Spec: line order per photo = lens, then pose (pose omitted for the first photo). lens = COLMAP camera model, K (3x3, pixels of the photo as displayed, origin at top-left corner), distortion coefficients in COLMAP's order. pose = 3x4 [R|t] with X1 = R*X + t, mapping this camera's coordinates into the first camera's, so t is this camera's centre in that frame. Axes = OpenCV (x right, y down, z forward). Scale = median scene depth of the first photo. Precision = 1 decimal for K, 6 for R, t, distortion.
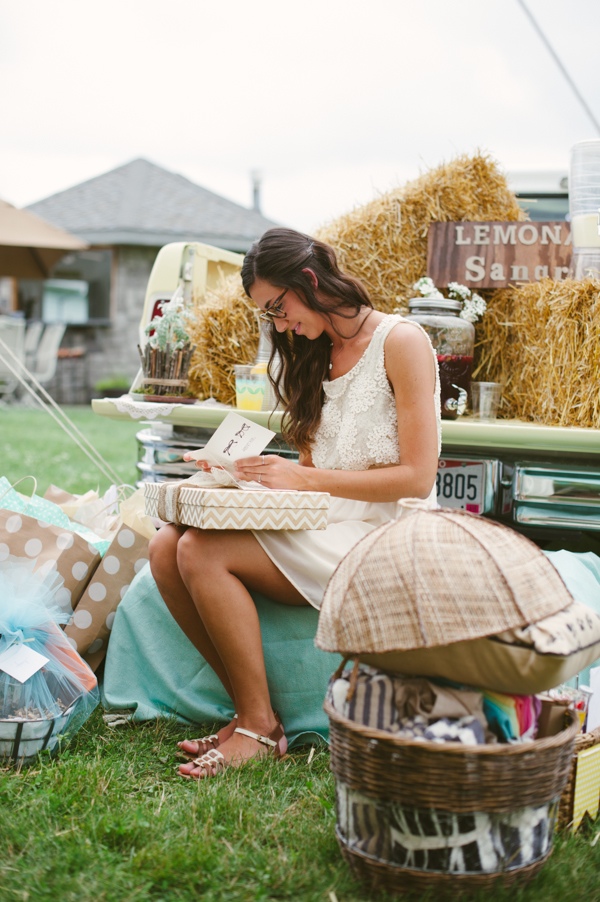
lens RADIAL K [[1302.0, 0, 300.0], [0, 1302.0, 451.0], [0, 0, 1]] dist [-0.027533, -0.044909]
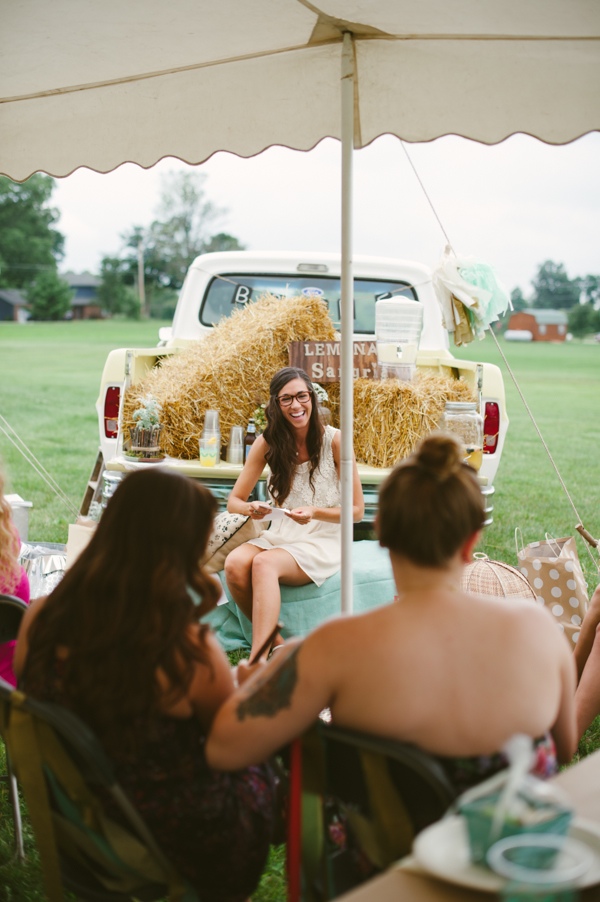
lens RADIAL K [[1302.0, 0, 300.0], [0, 1302.0, 451.0], [0, 0, 1]] dist [-0.027533, -0.044909]
pose [[0.944265, -0.044540, 0.326160, -0.438333], [0.029534, 0.998271, 0.050819, -0.122605], [-0.327859, -0.038354, 0.943948, -0.579433]]
